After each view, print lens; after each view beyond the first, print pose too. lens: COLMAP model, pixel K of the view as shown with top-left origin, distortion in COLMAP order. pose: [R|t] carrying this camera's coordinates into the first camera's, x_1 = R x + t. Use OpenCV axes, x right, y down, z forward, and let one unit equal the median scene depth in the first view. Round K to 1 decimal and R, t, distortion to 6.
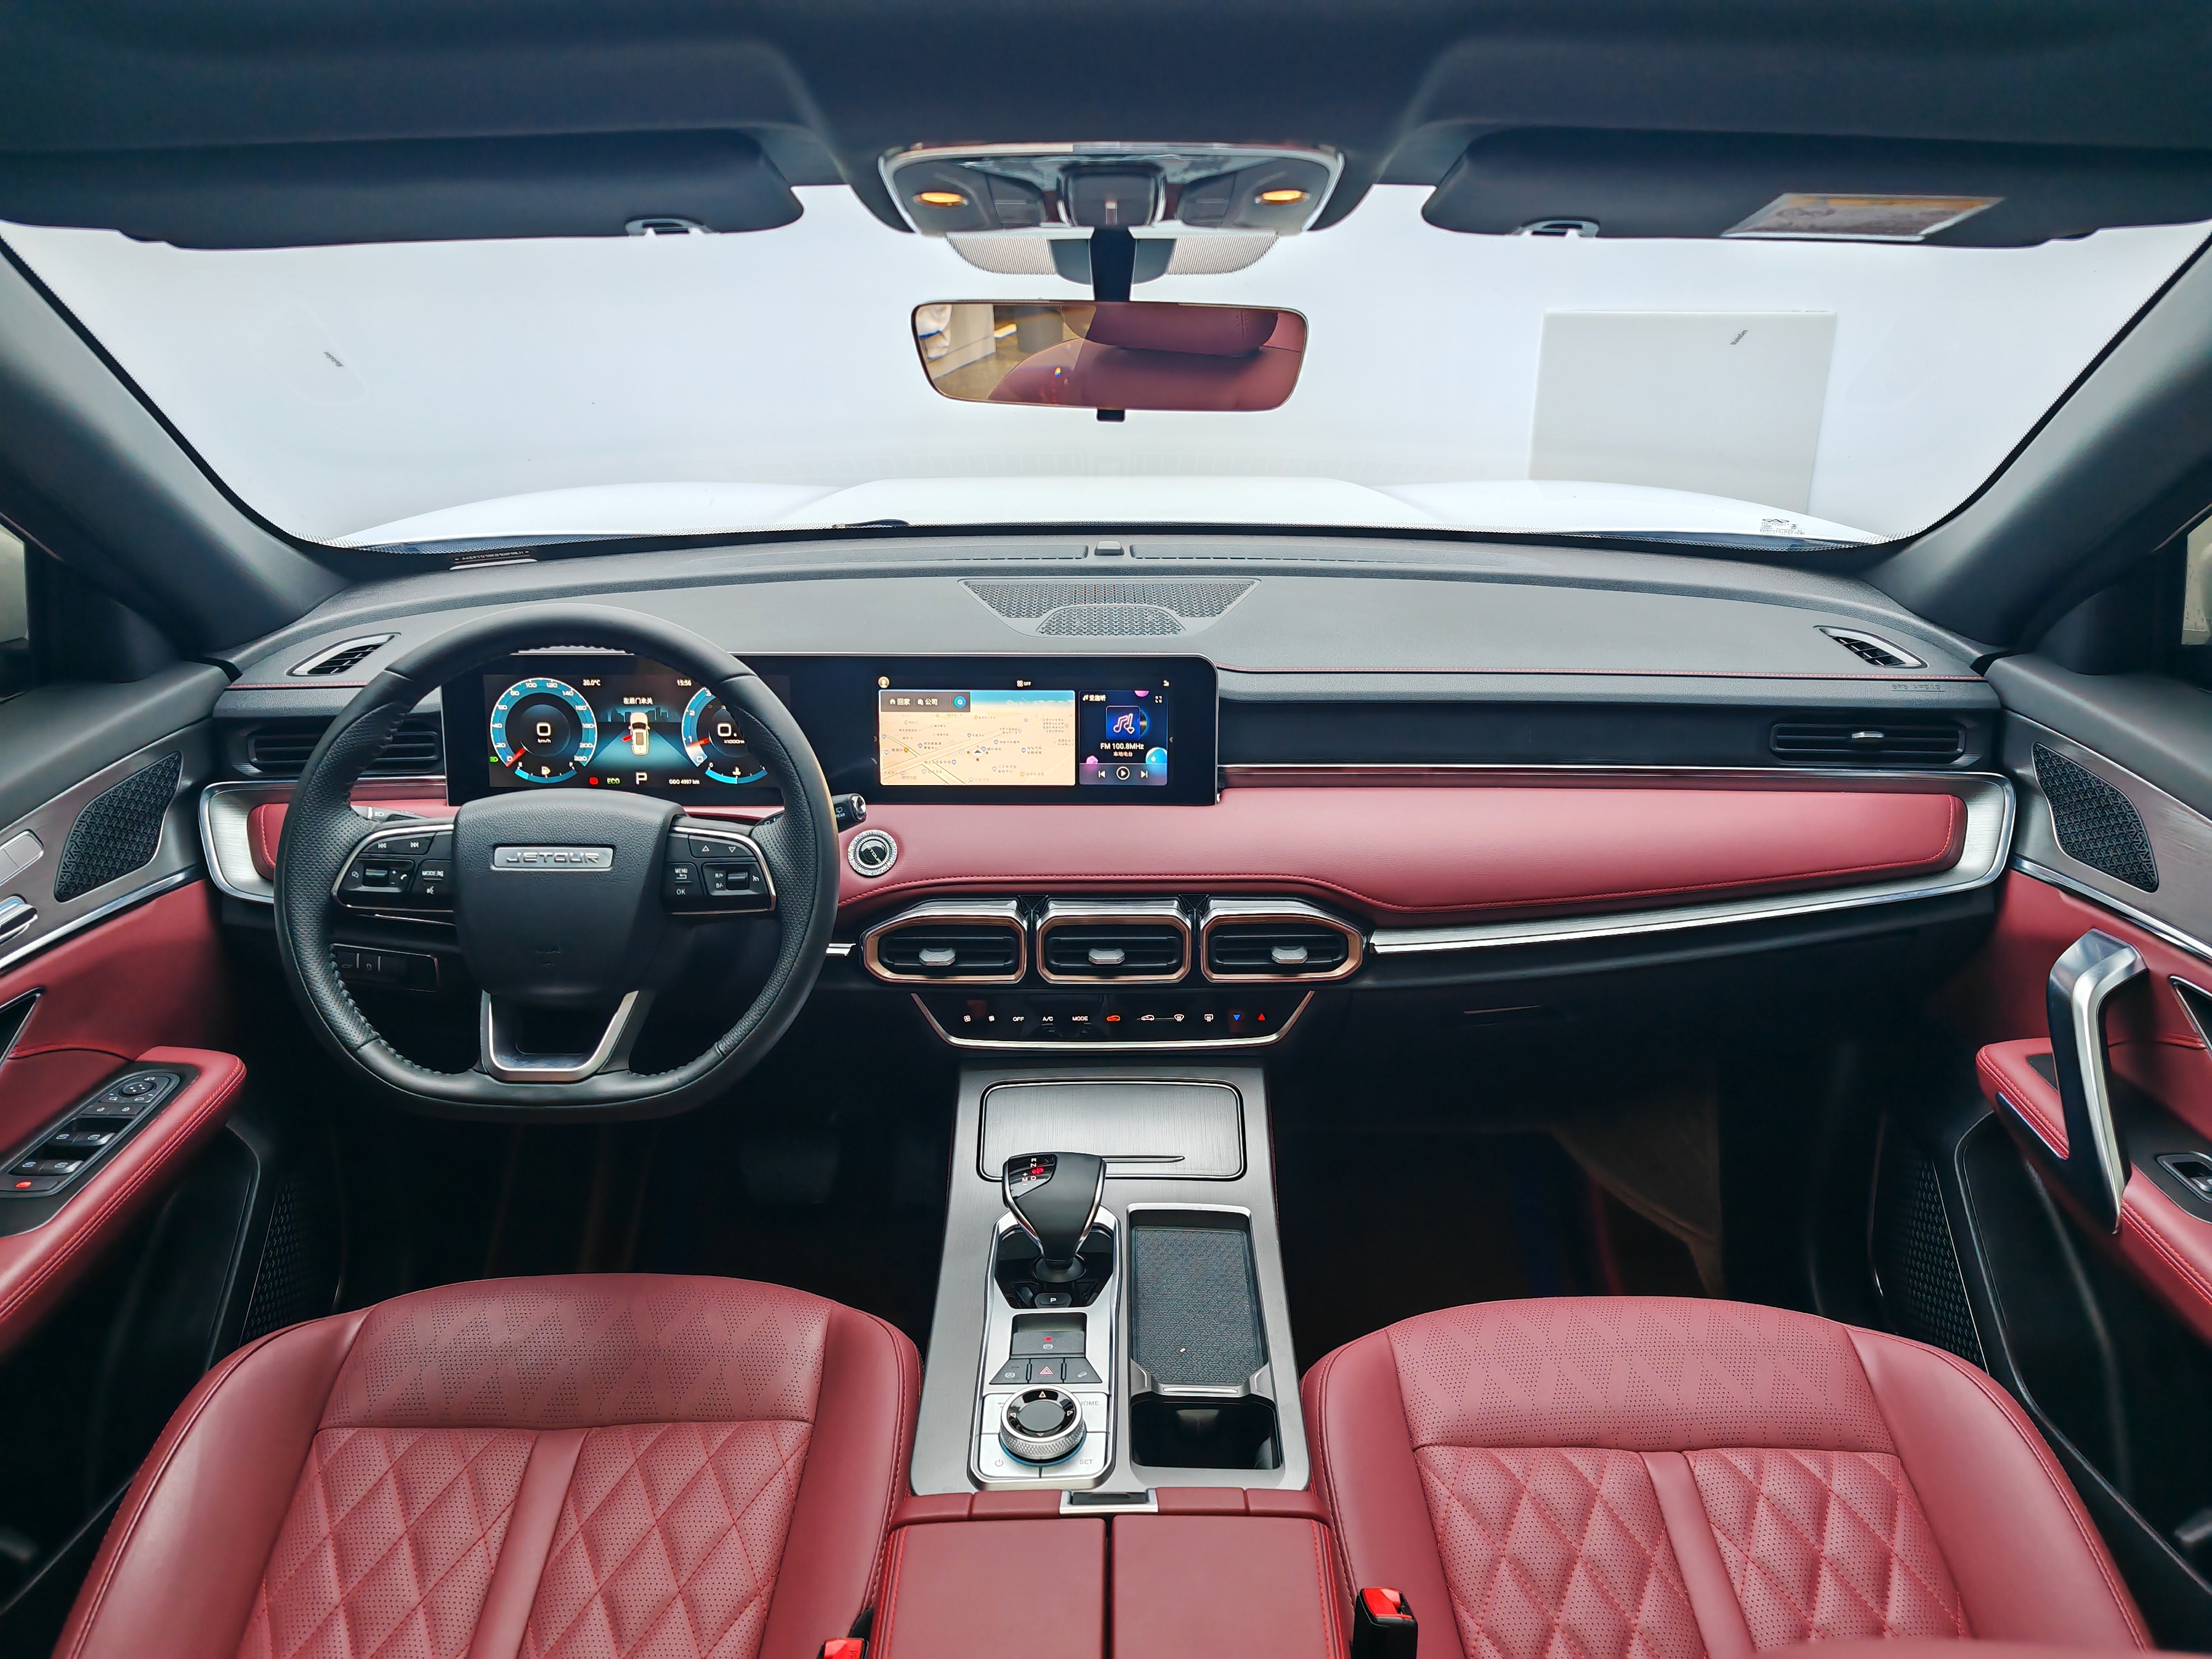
lens RADIAL K [[1678.2, 0, 1107.6], [0, 1678.2, 791.1], [0, 0, 1]] dist [0.063824, -0.074890]
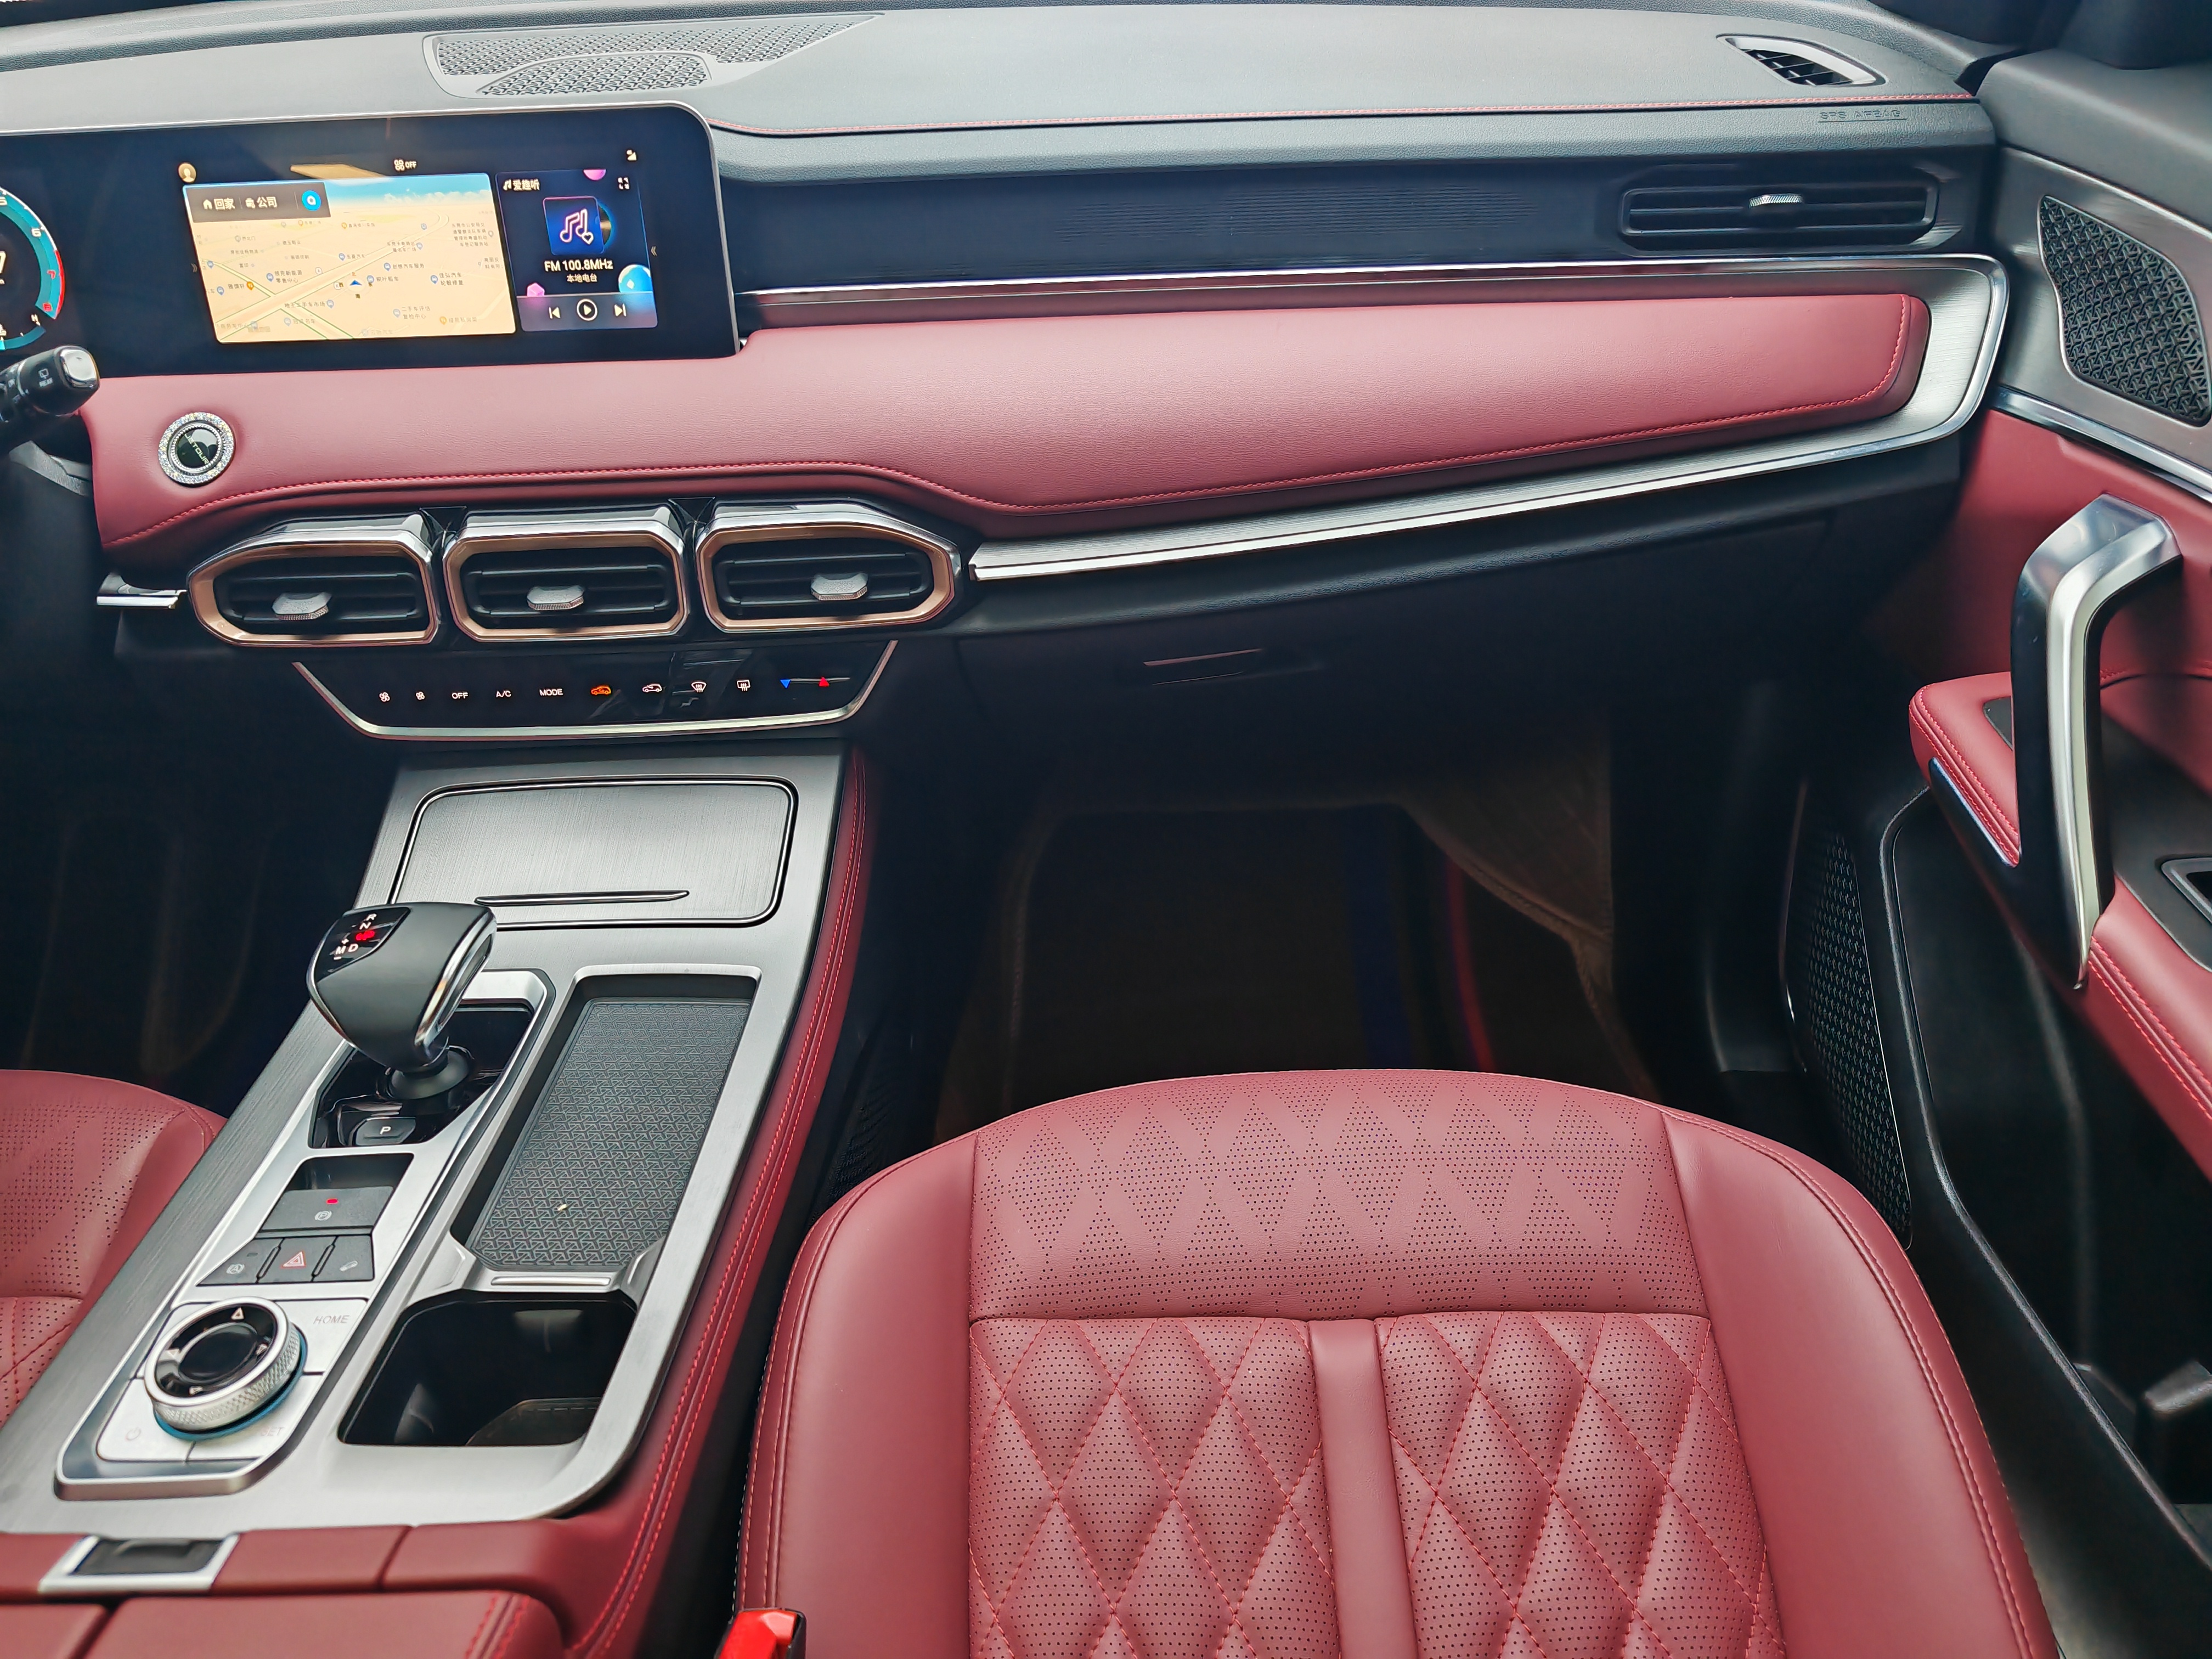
lens RADIAL K [[1678.2, 0, 1107.6], [0, 1678.2, 791.1], [0, 0, 1]] dist [0.063824, -0.074890]
pose [[0.998258, -0.027571, -0.052157, 0.241217], [0.037906, 0.977191, 0.208951, 0.042176], [0.045207, -0.210564, 0.976534, 0.348310]]
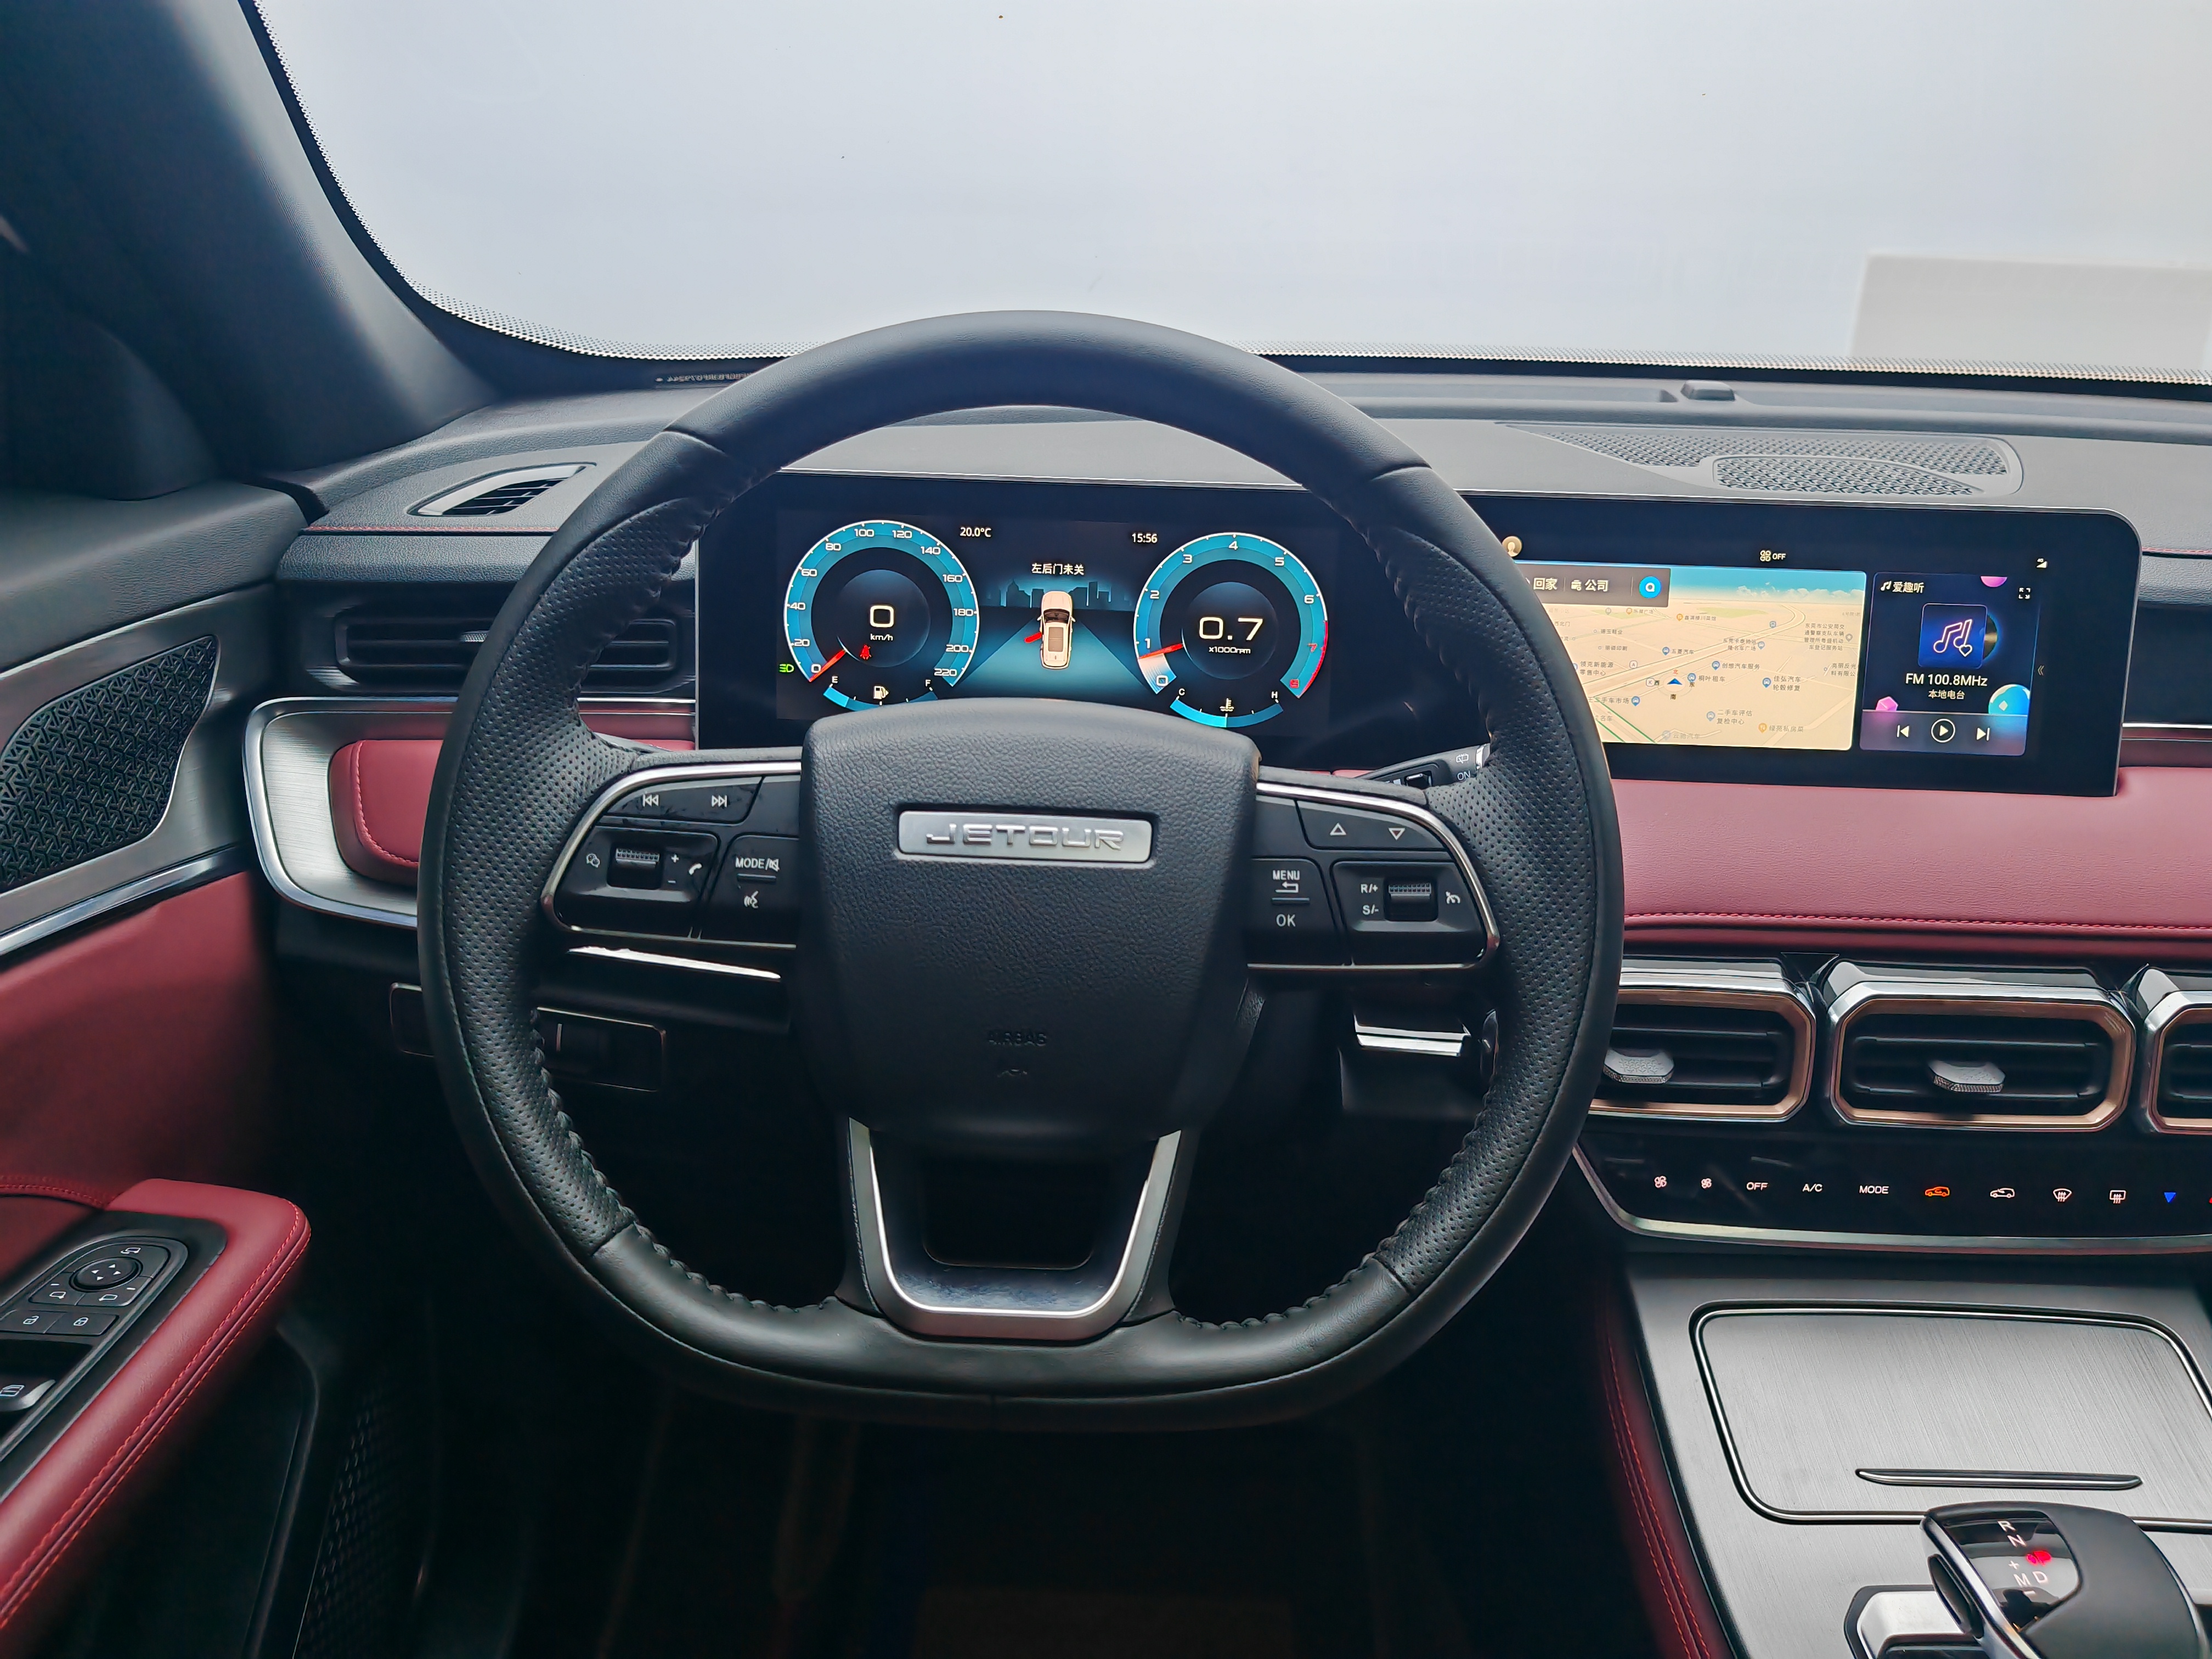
lens RADIAL K [[1699.0, 0, 1112.7], [0, 1699.0, 787.7], [0, 0, 1]] dist [0.074179, -0.102258]
pose [[0.999473, 0.032155, -0.004519, -0.259361], [-0.032276, 0.999032, -0.029885, 0.033406], [0.003554, 0.030015, 0.999543, 0.459973]]
